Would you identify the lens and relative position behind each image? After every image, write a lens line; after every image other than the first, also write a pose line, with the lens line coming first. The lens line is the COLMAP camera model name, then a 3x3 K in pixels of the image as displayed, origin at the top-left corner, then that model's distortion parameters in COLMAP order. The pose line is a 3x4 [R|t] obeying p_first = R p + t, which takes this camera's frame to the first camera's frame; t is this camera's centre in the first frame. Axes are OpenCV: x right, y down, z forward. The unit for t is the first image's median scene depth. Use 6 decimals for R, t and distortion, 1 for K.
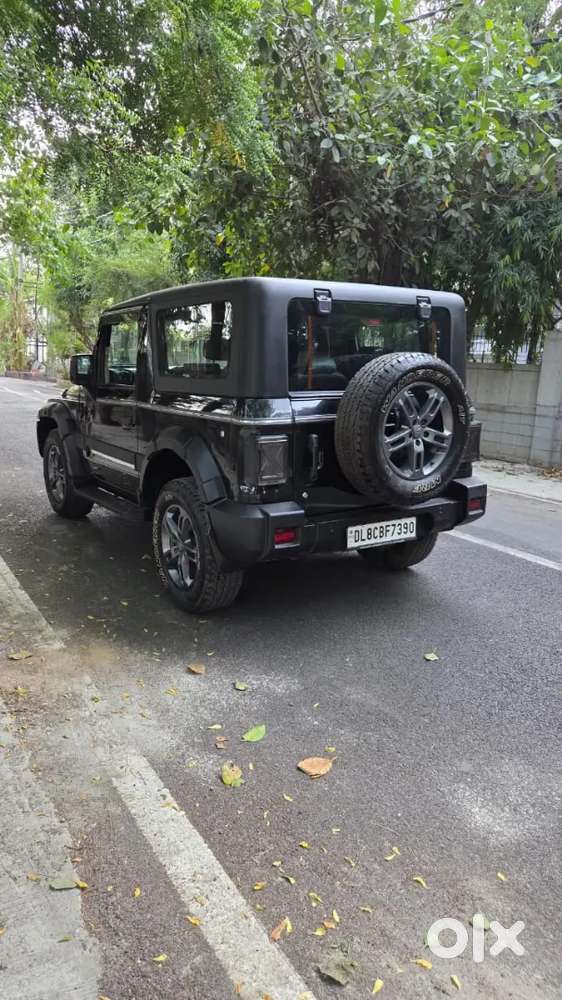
lens RADIAL K [[681.3, 0, 286.2], [0, 681.3, 493.0], [0, 0, 1]] dist [0.081246, -0.080051]
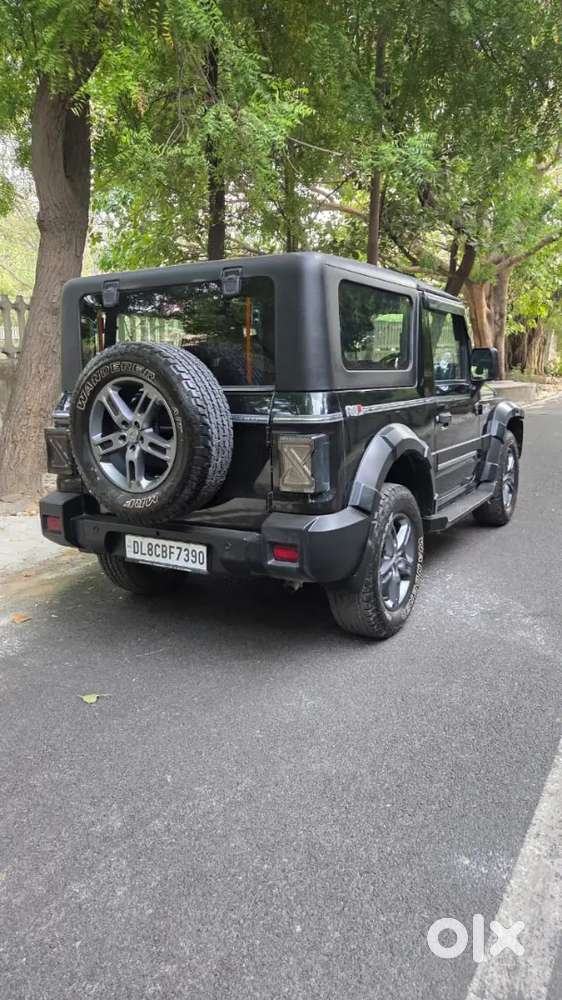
lens RADIAL K [[681.3, 0, 286.2], [0, 681.3, 493.0], [0, 0, 1]] dist [0.081246, -0.080051]
pose [[0.434714, 0.141010, -0.889461, 1.070494], [-0.151167, 0.985077, 0.082287, -0.122224], [0.887791, 0.098686, 0.449543, 0.825928]]
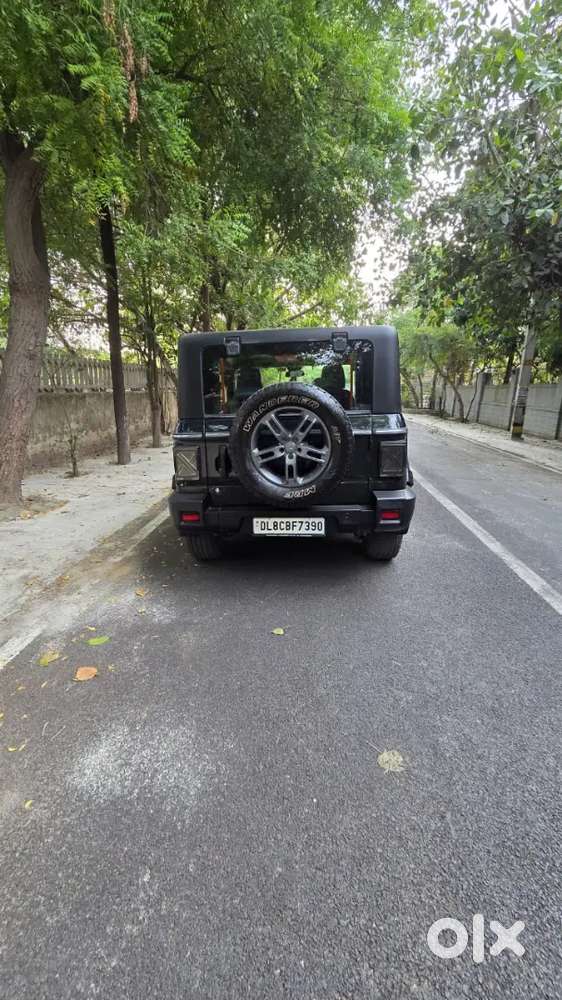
lens RADIAL K [[416.5, 0, 274.8], [0, 416.5, 498.8], [0, 0, 1]] dist [0.010357, -0.000010]
pose [[0.787673, 0.116487, -0.604981, 0.648188], [-0.084947, 0.993118, 0.080623, -0.058909], [0.610209, -0.012114, 0.792148, 0.415164]]
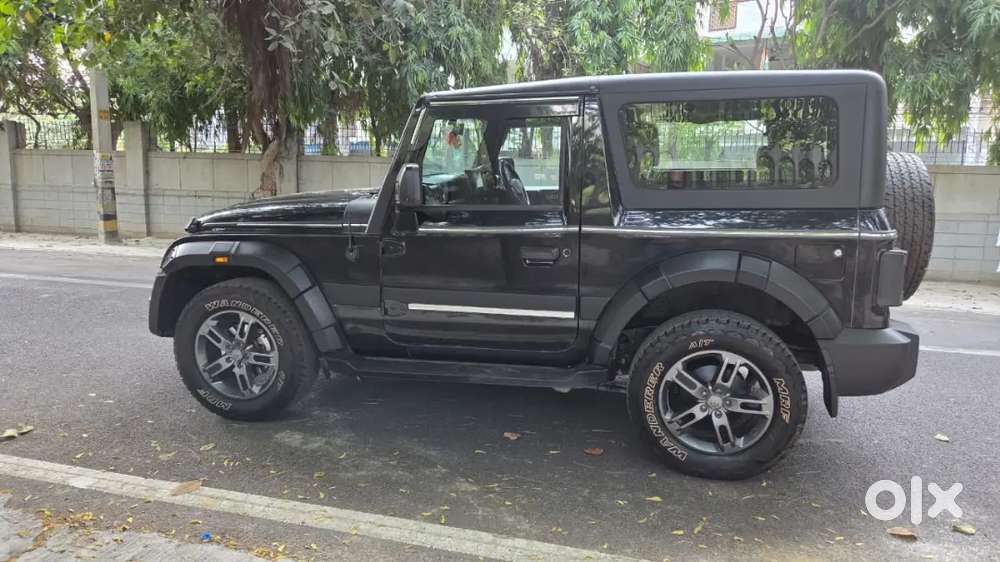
lens RADIAL K [[681.3, 0, 500.0], [0, 681.3, 281.0], [0, 0, 1]] dist [0.081246, -0.080051]
pose [[0.720412, -0.142147, 0.678823, -0.986821], [0.147885, 0.987745, 0.049890, -0.153906], [-0.677596, 0.064447, 0.732605, 0.680745]]
